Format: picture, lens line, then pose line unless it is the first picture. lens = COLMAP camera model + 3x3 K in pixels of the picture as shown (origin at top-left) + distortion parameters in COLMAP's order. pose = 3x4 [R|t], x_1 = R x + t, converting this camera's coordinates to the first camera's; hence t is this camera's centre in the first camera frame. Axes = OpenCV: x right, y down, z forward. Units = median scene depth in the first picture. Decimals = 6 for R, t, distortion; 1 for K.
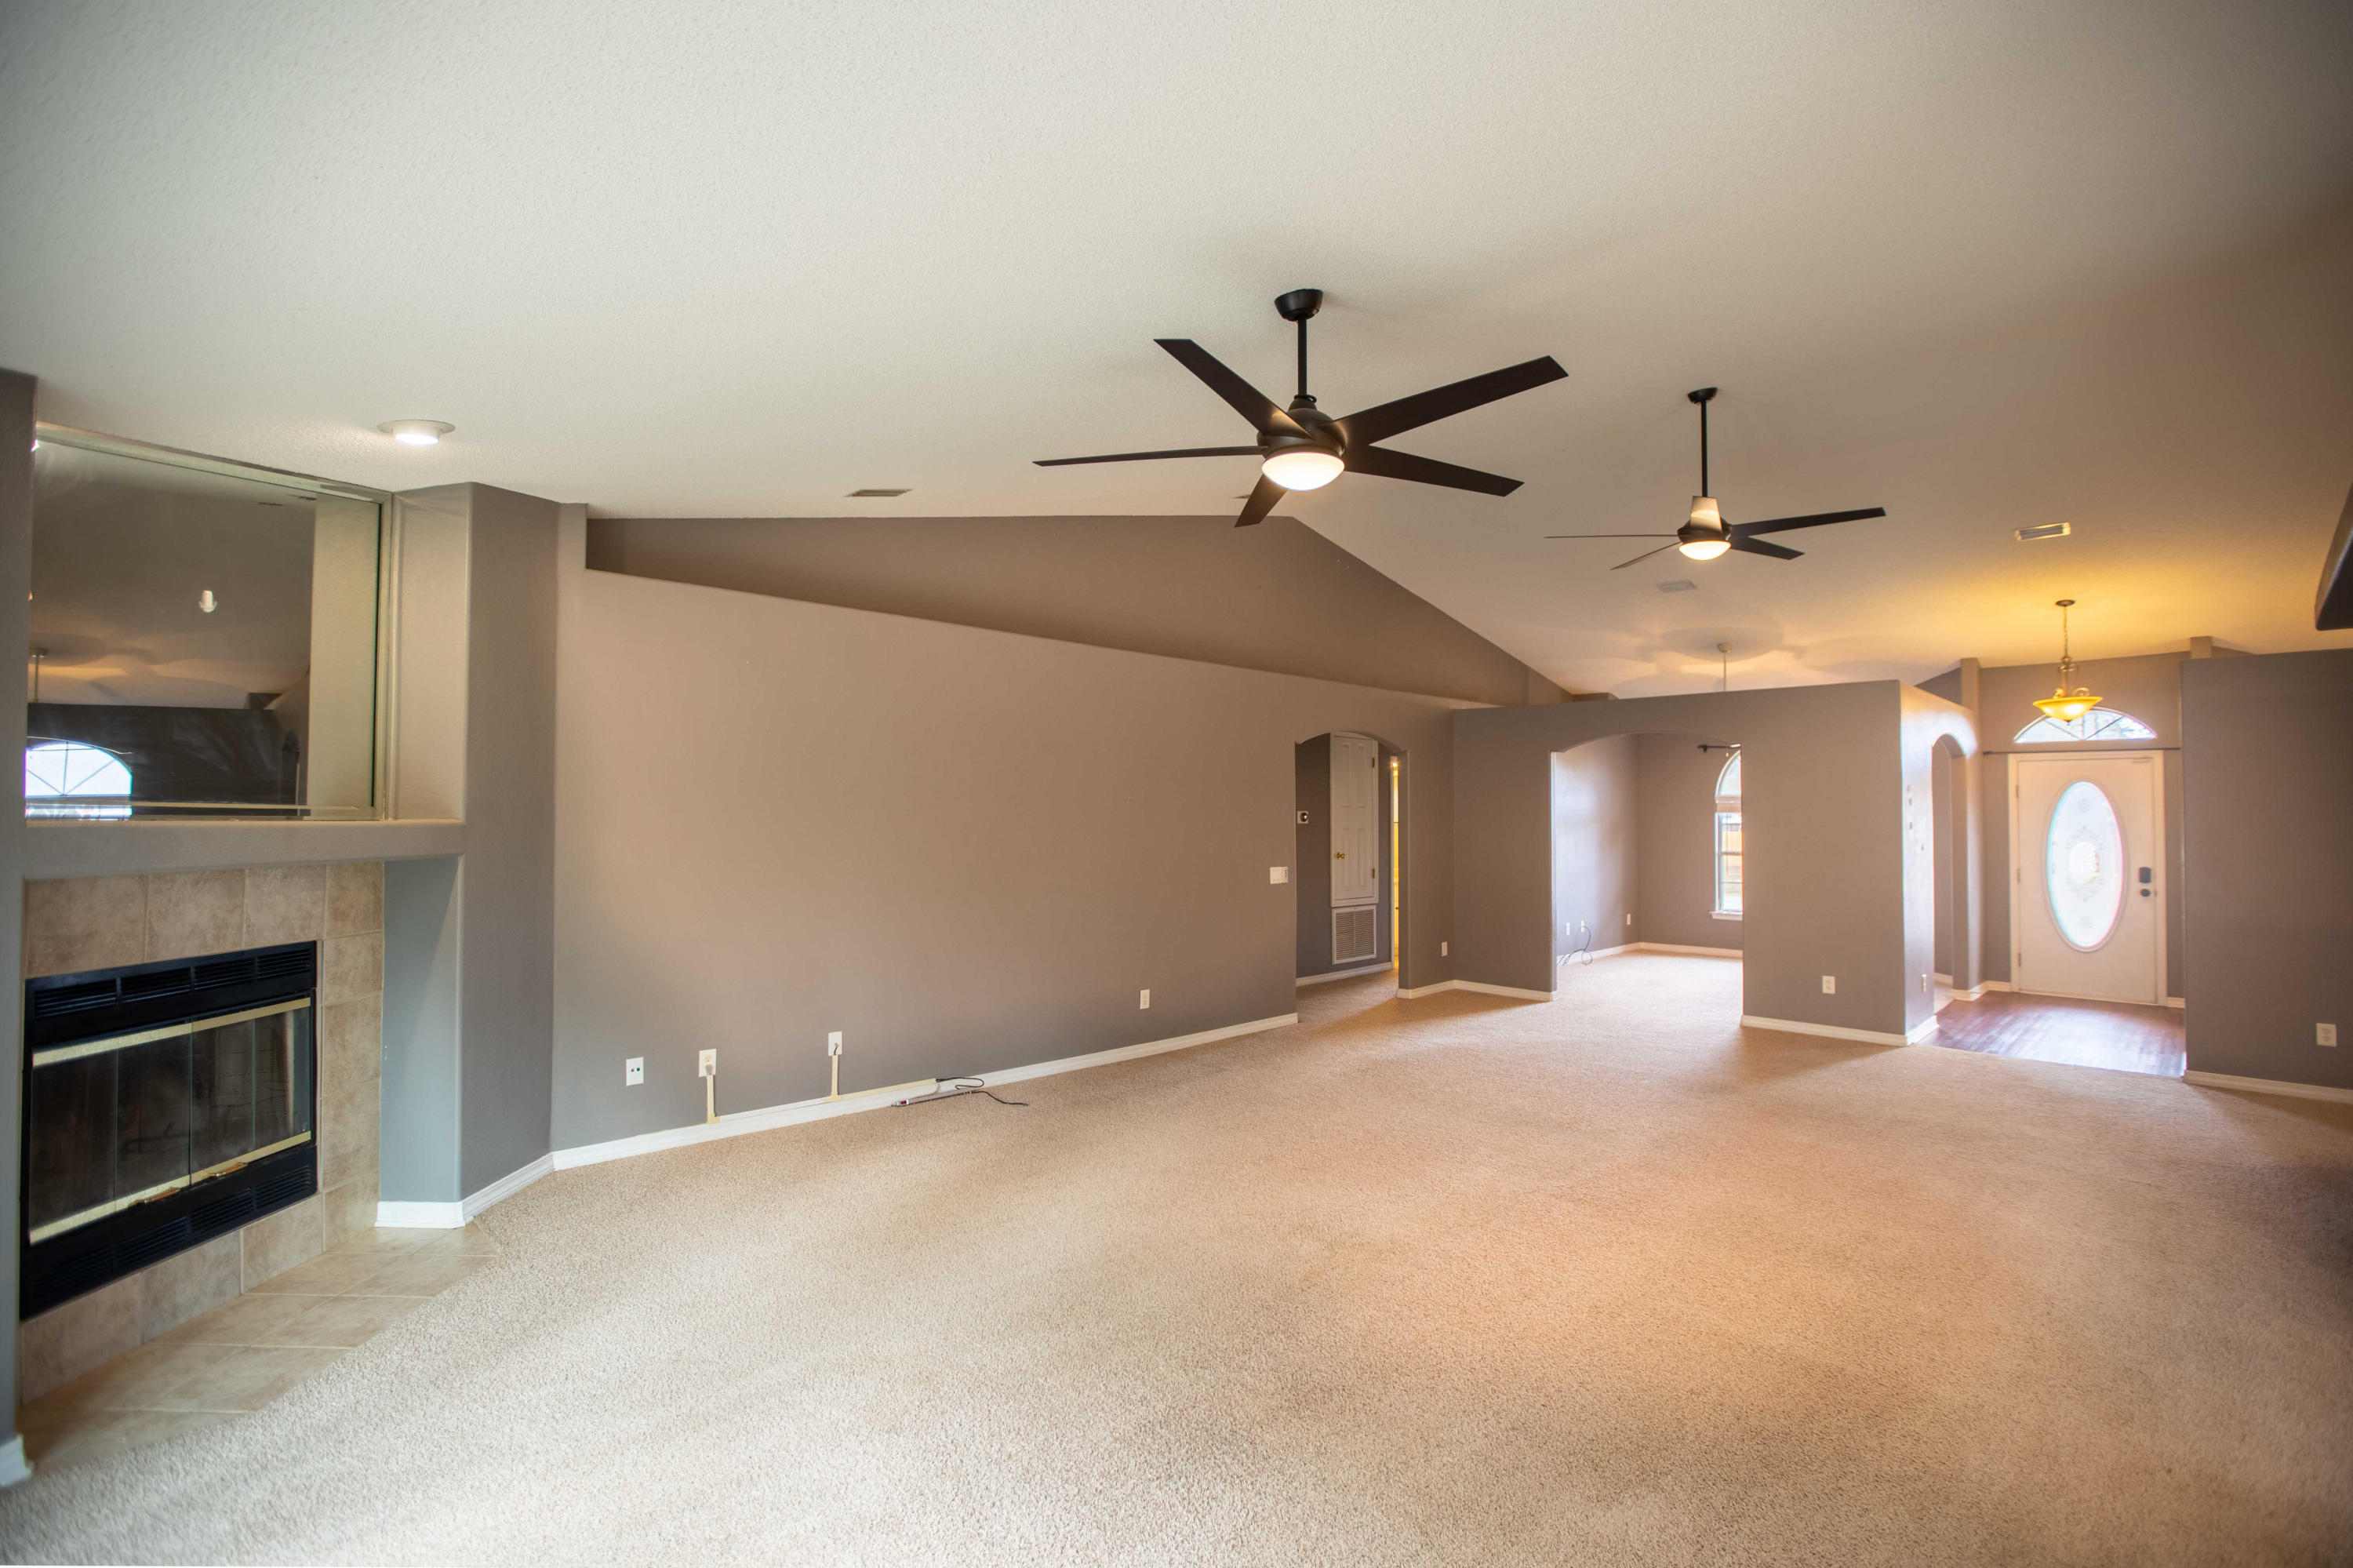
lens RADIAL K [[1111.1, 0, 1176.5], [0, 1111.1, 784.0], [0, 0, 1]] dist [-0.000377, 0.001442]
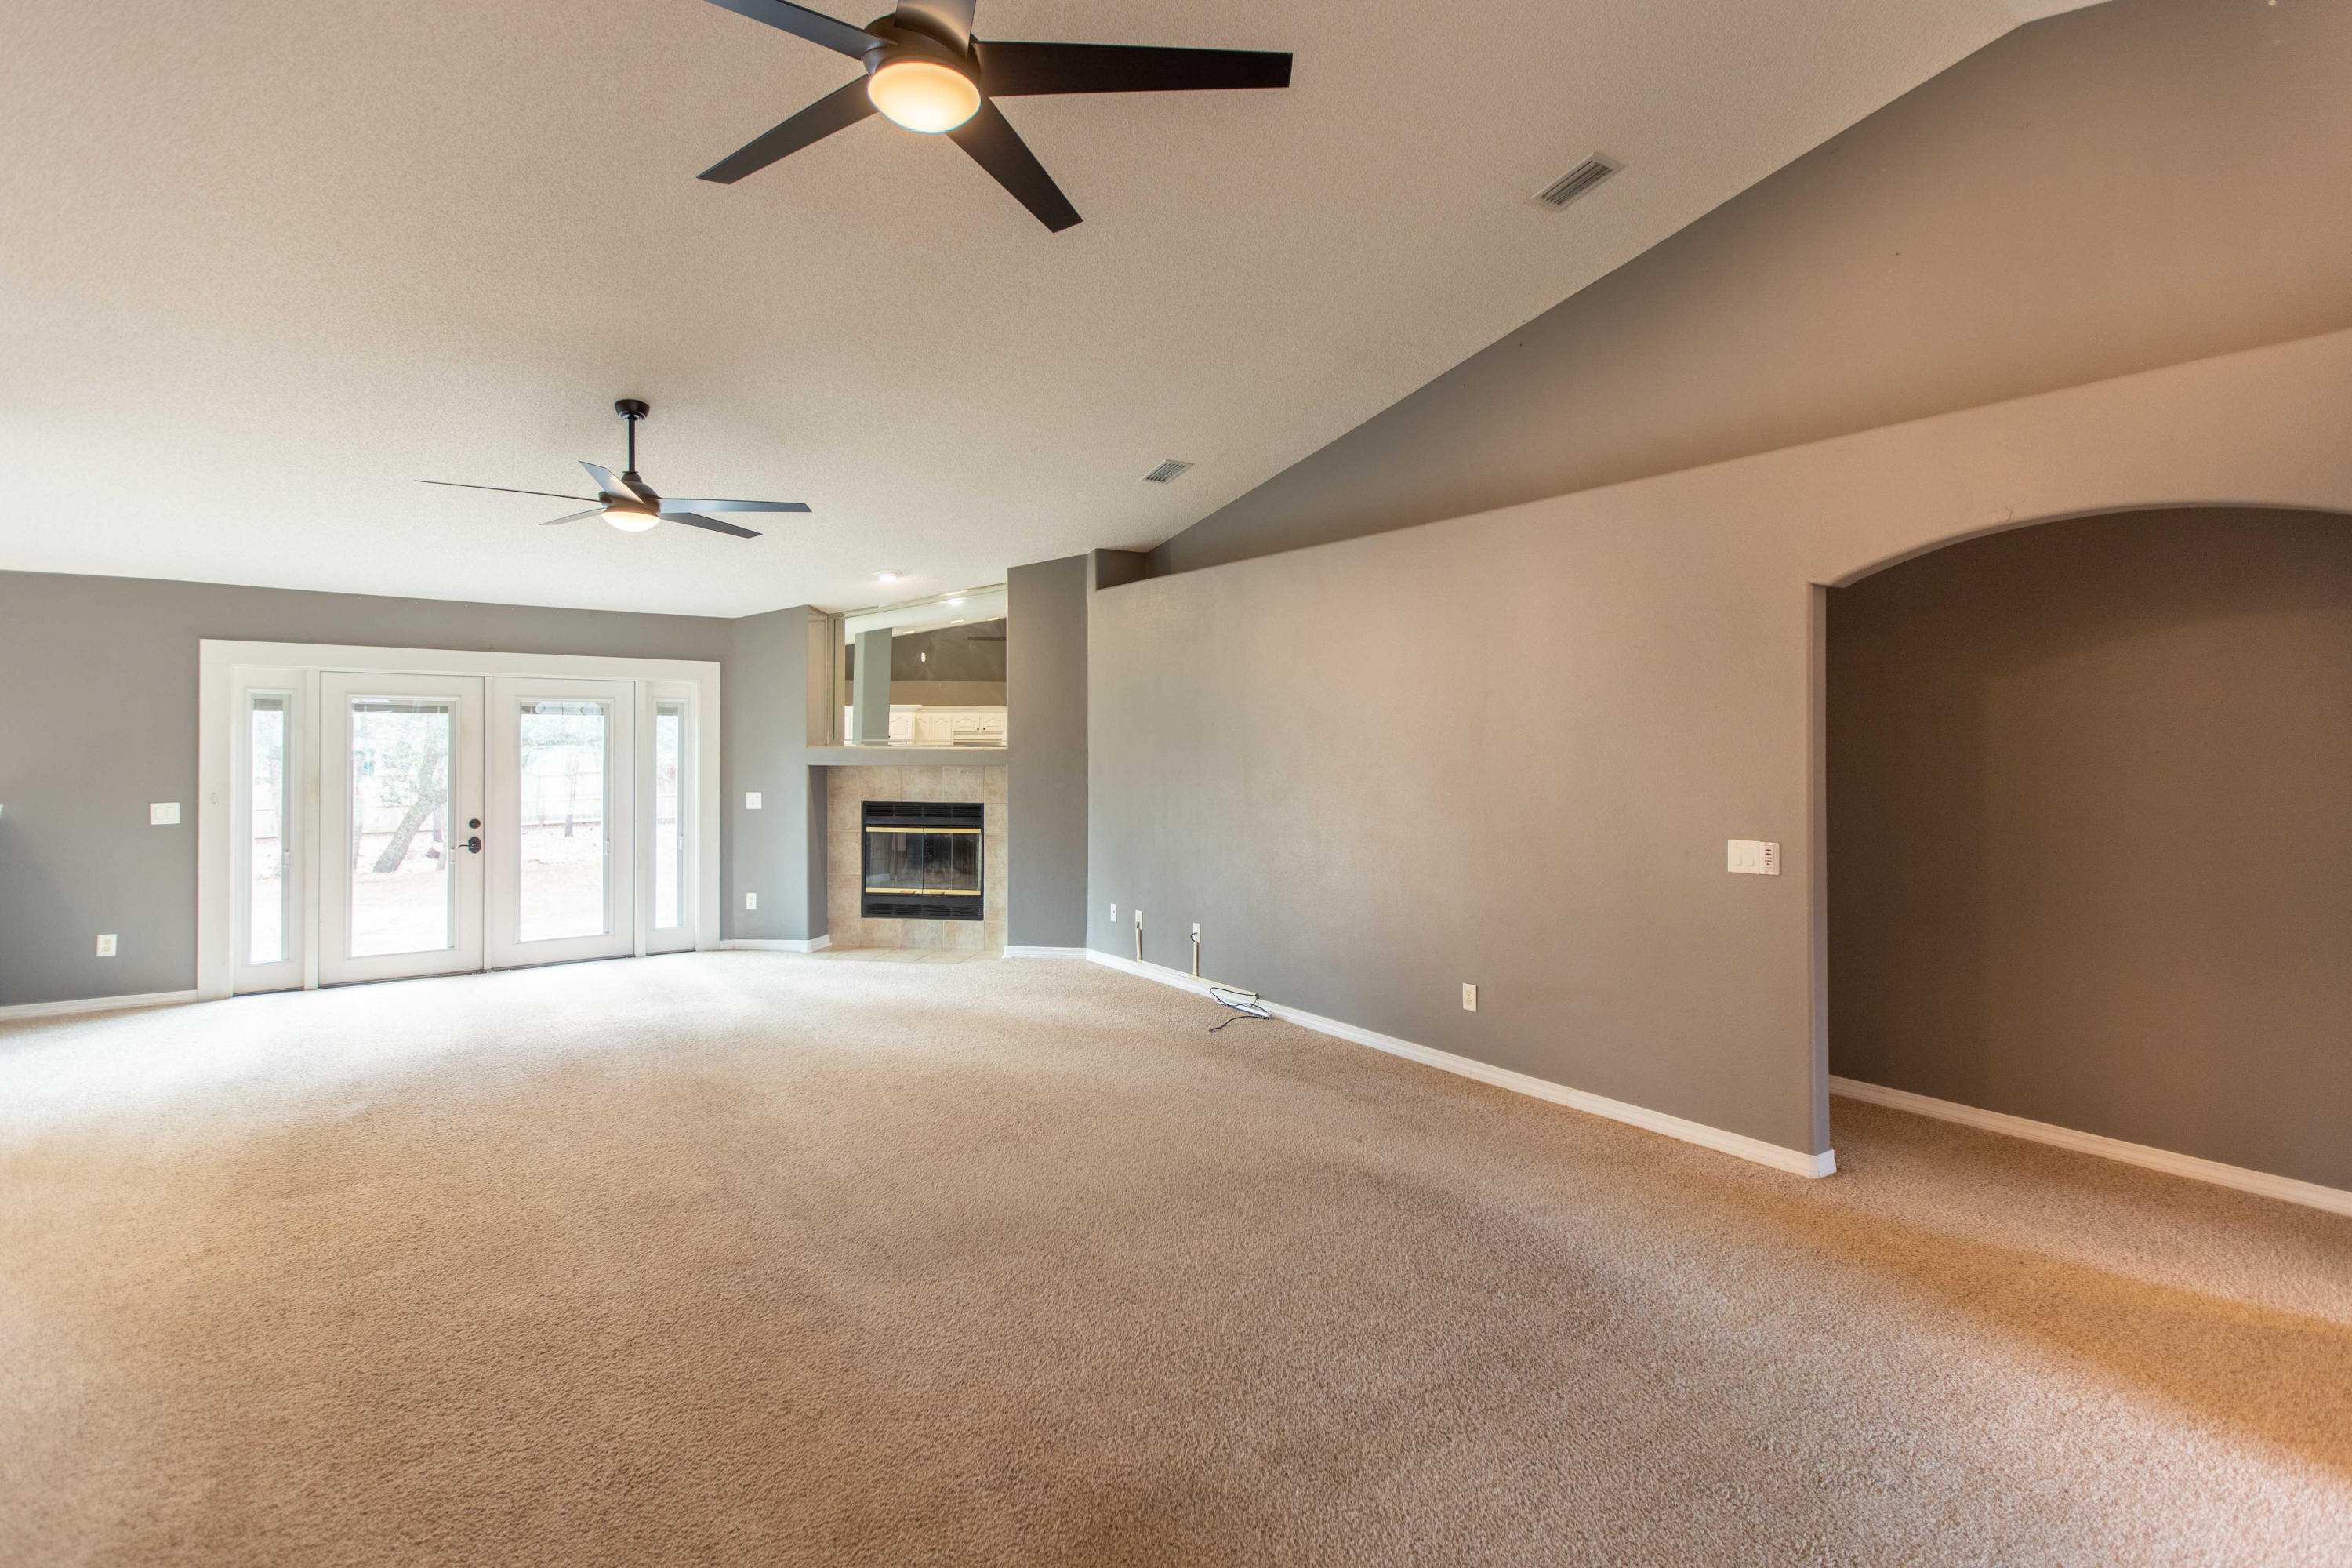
lens RADIAL K [[1138.5, 0, 1179.5], [0, 1138.5, 740.1], [0, 0, 1]] dist [0.003879, 0.000255]
pose [[-0.153721, -0.008794, -0.988075, 1.261907], [0.022315, 0.999674, -0.012369, 0.051752], [0.987862, -0.023950, -0.153475, 1.617016]]
